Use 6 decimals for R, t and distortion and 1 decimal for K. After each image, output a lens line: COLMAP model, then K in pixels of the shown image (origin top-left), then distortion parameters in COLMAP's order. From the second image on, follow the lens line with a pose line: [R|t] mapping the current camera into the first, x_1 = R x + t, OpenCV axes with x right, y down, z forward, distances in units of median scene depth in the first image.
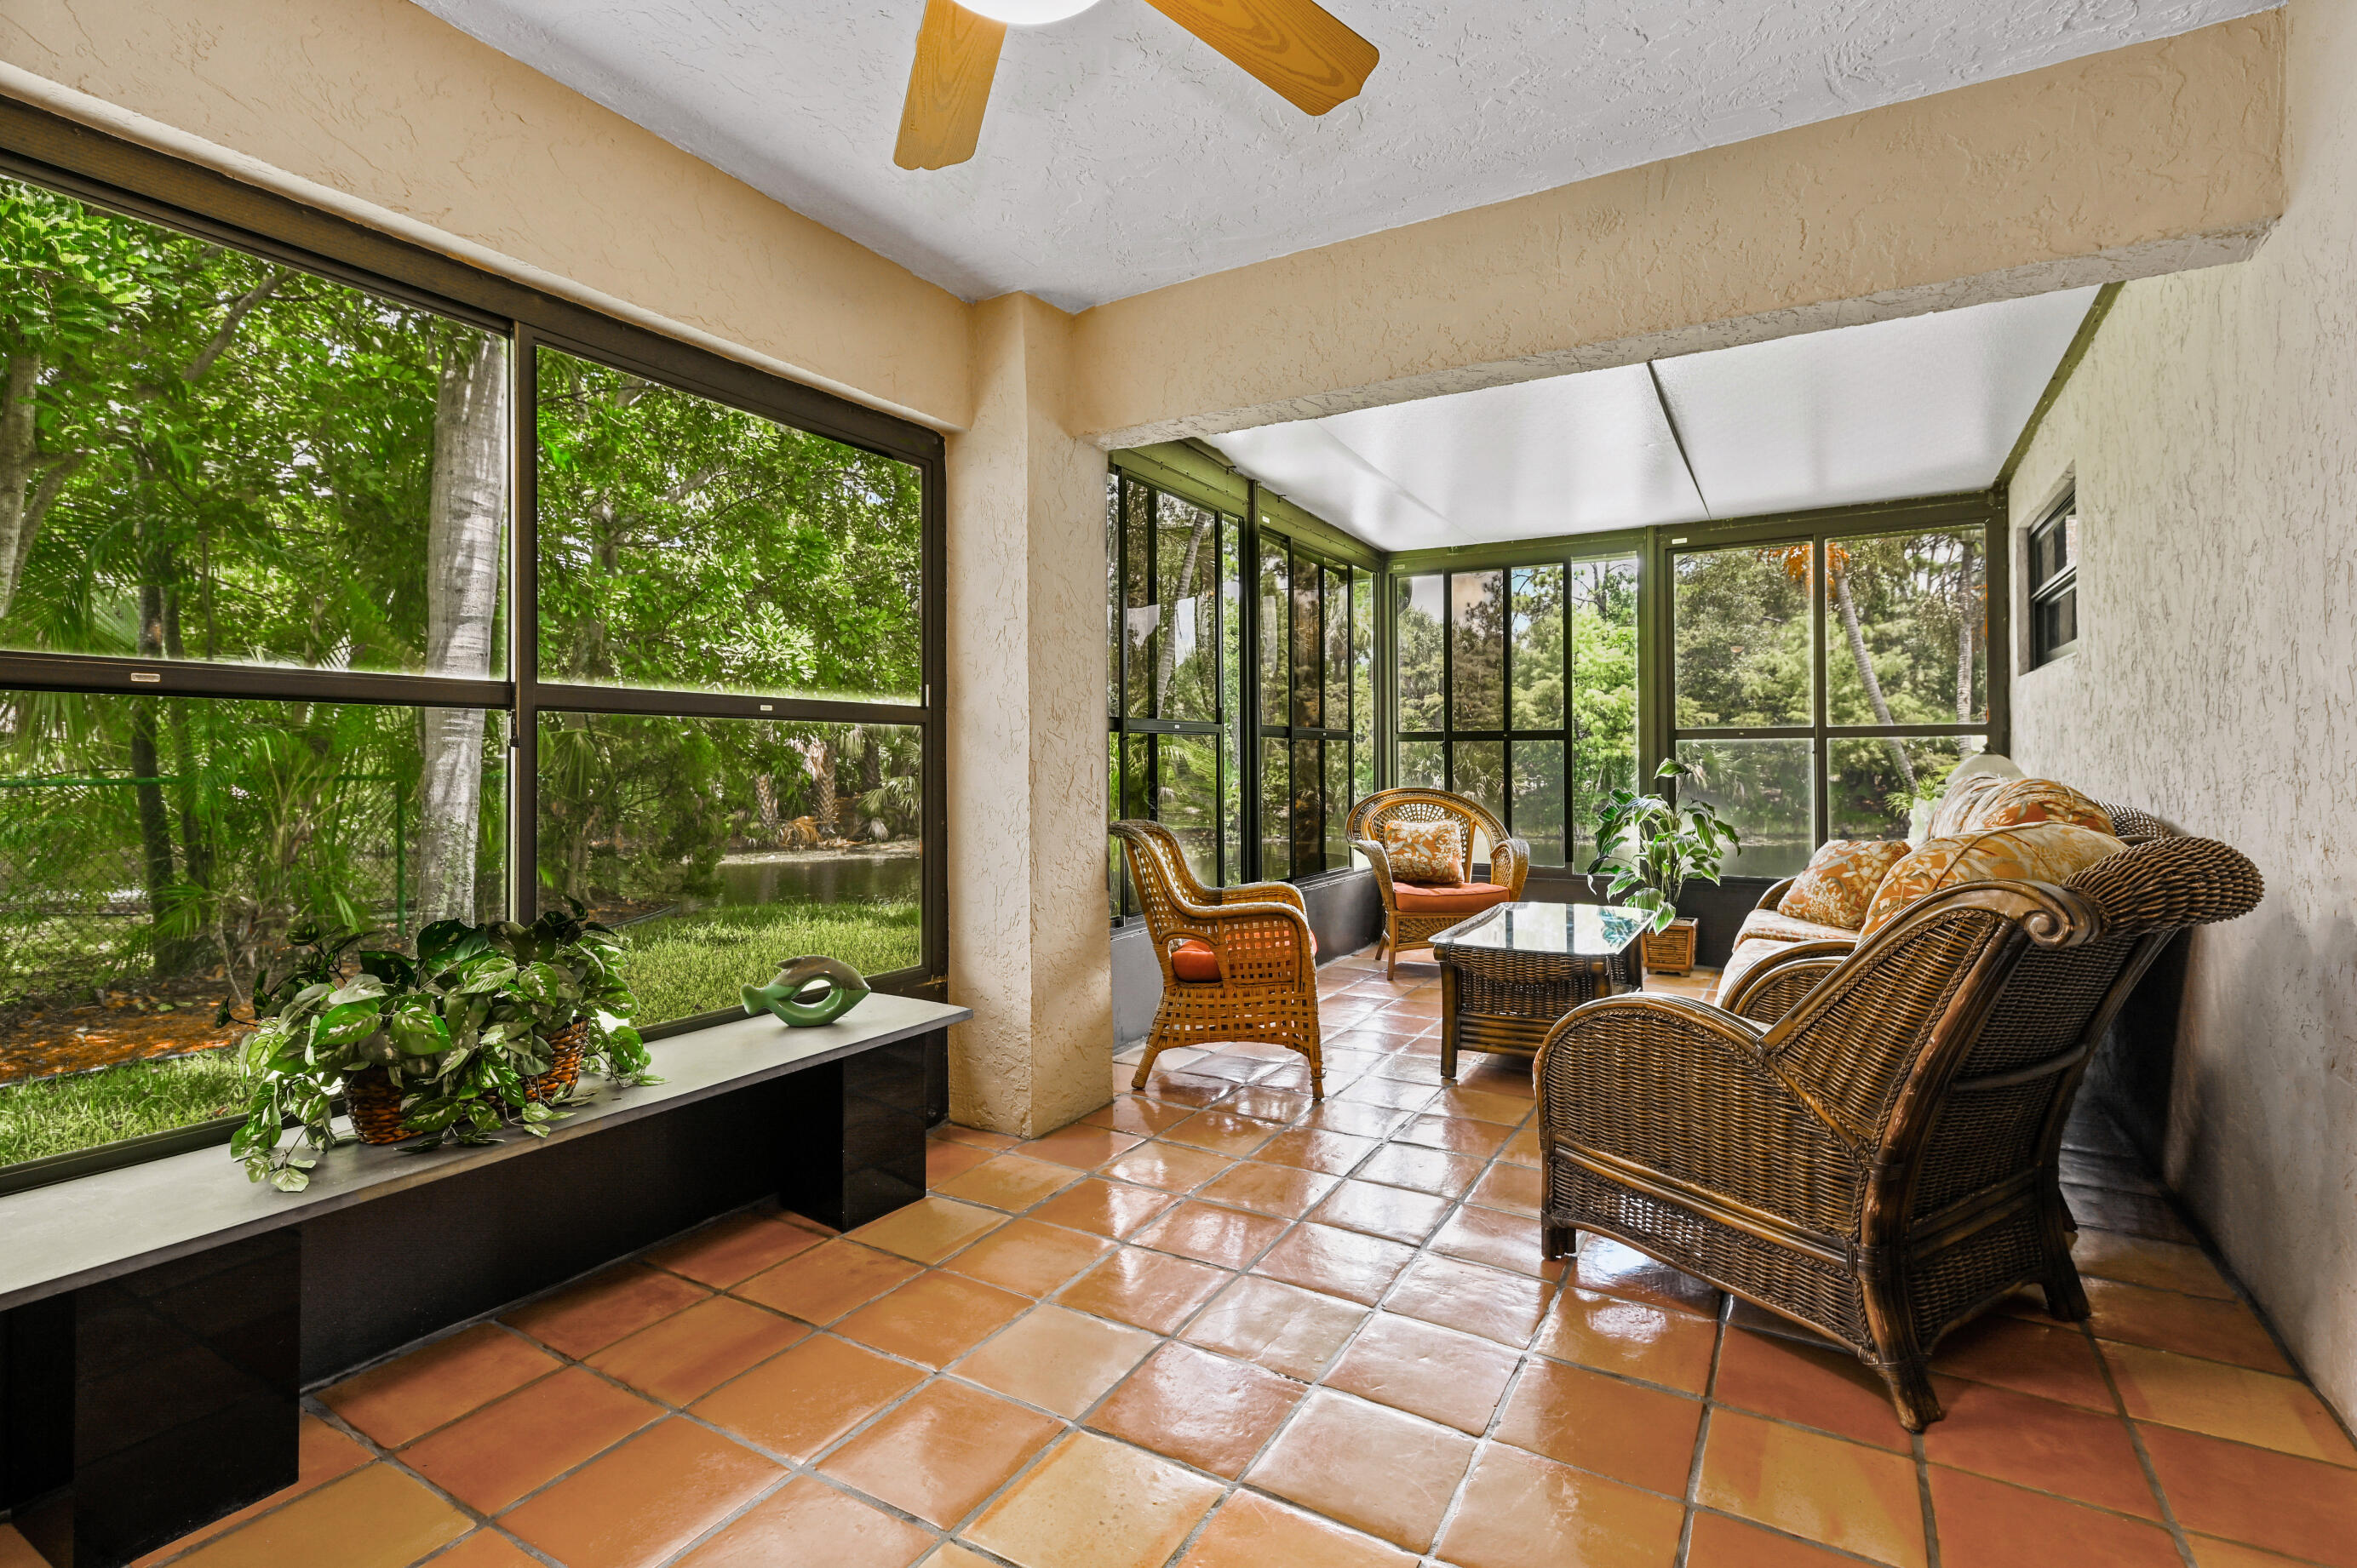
lens RADIAL K [[1080.2, 0, 1179.4], [0, 1080.2, 754.5], [0, 0, 1]] dist [0.000978, 0.000335]
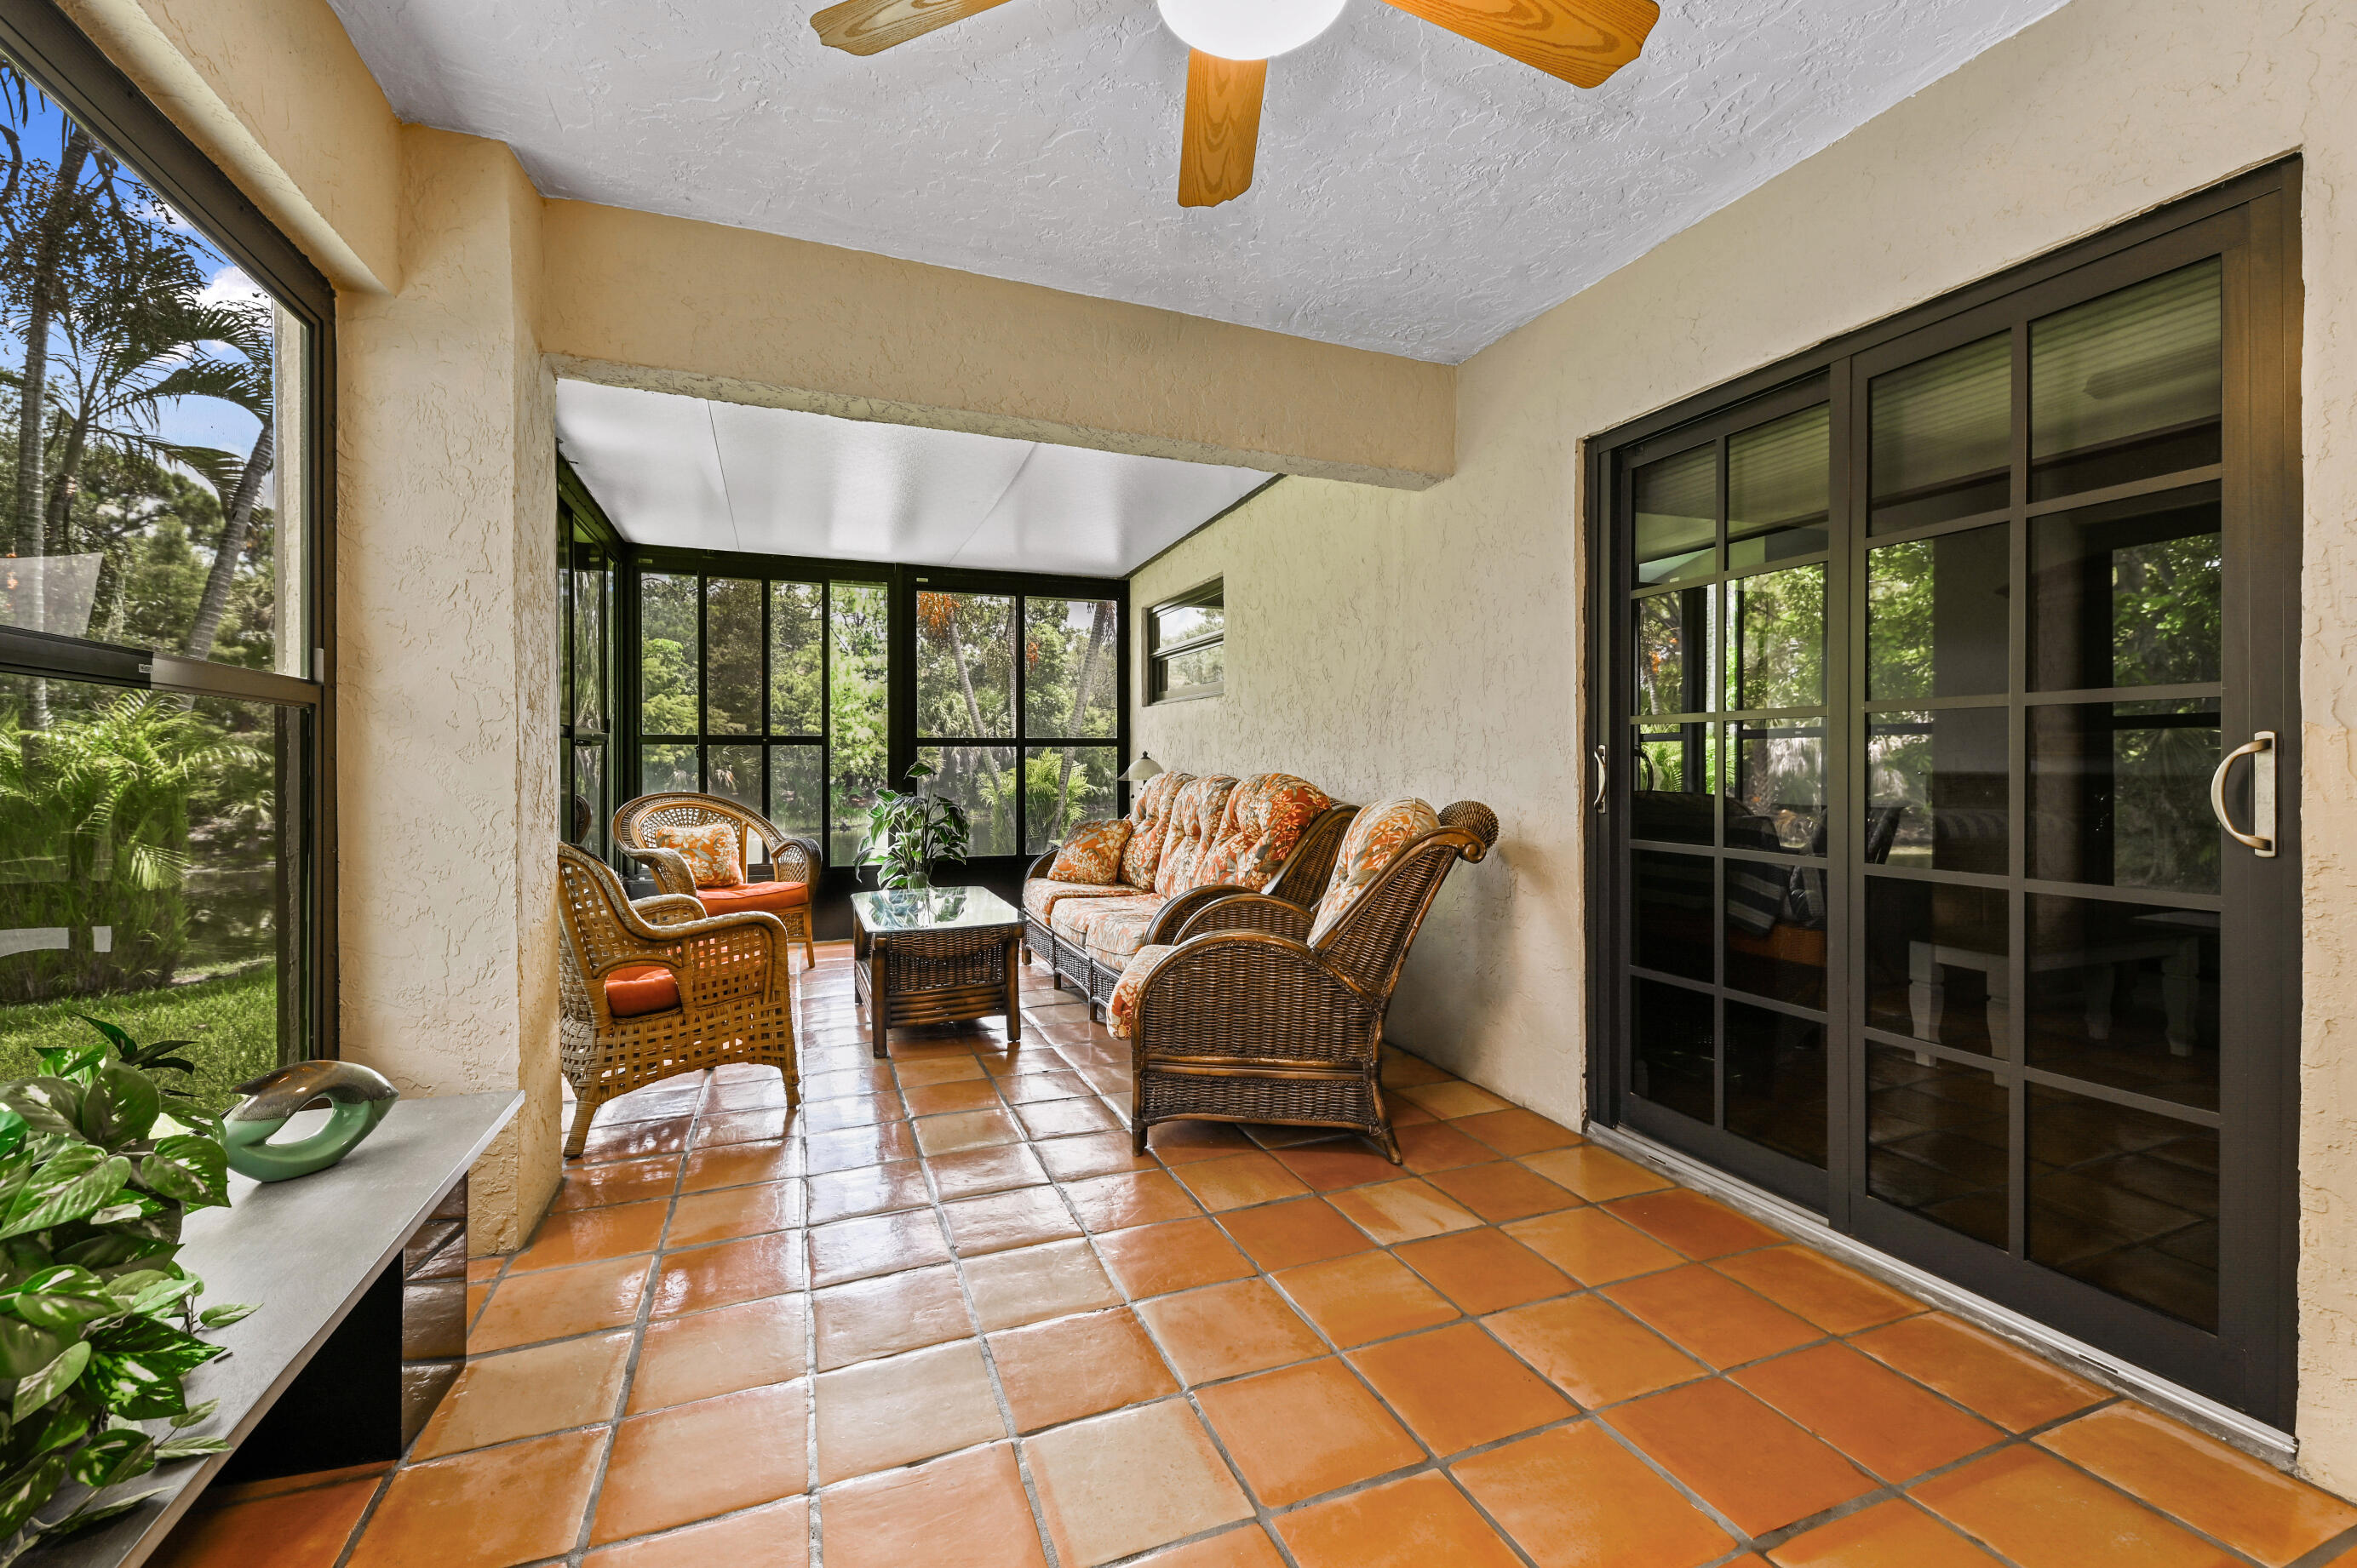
lens RADIAL K [[982.9, 0, 1183.5], [0, 982.9, 766.6], [0, 0, 1]] dist [0.000736, 0.000166]
pose [[0.609946, -0.001621, 0.792441, -0.361709], [-0.002632, 0.999988, 0.004071, 0.005607], [-0.792438, -0.004569, 0.609935, 0.175331]]
